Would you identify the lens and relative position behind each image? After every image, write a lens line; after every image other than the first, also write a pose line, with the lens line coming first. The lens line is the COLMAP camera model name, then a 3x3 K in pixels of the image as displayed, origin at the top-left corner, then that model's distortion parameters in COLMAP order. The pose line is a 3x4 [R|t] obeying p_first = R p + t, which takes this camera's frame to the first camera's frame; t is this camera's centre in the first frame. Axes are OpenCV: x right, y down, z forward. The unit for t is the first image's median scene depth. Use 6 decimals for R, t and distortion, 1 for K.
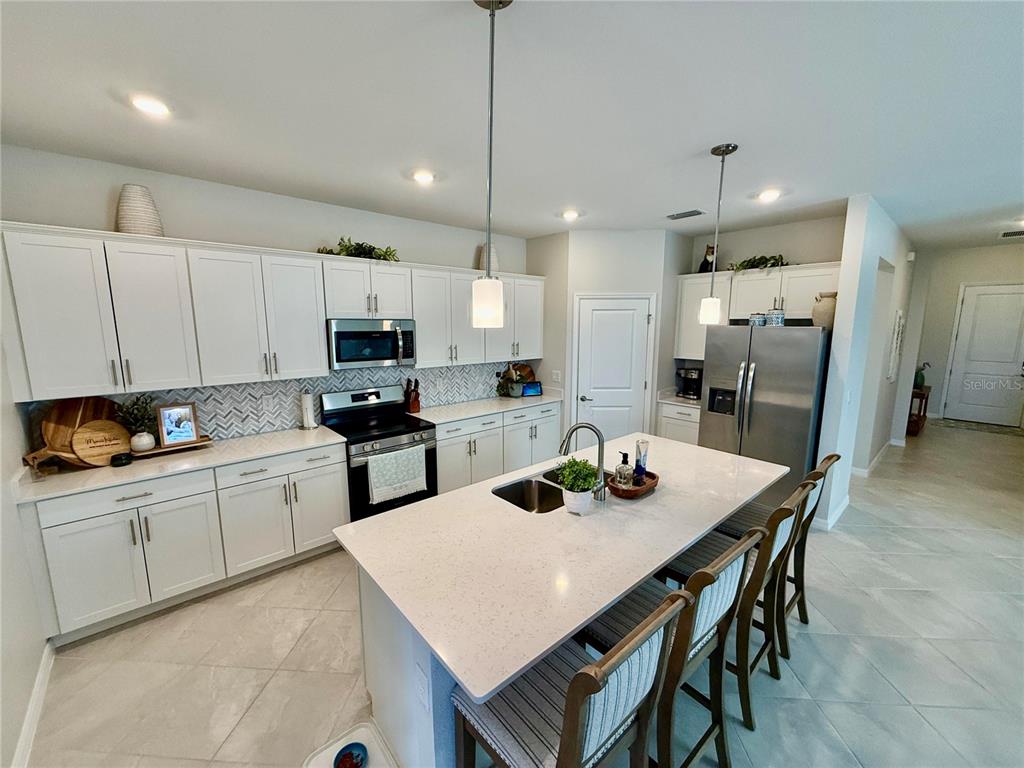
lens RADIAL K [[409.2, 0, 510.6], [0, 409.2, 384.7], [0, 0, 1]] dist [0.002462, 0.000515]
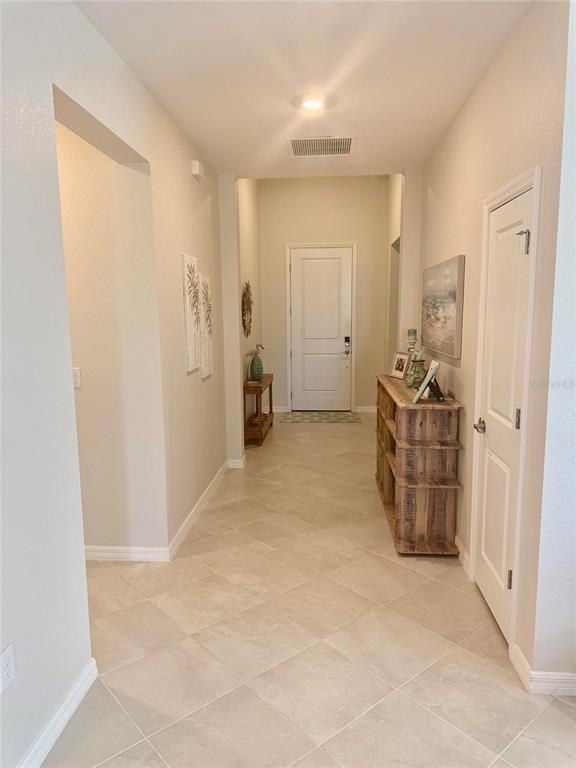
lens RADIAL K [[539.0, 0, 288.5], [0, 539.0, 384.1], [0, 0, 1]] dist [0.006518, 0.001463]
pose [[0.717931, -0.103897, 0.688317, 0.408736], [0.112569, 0.993113, 0.032492, -0.007652], [-0.686952, 0.054156, 0.724682, 0.290632]]
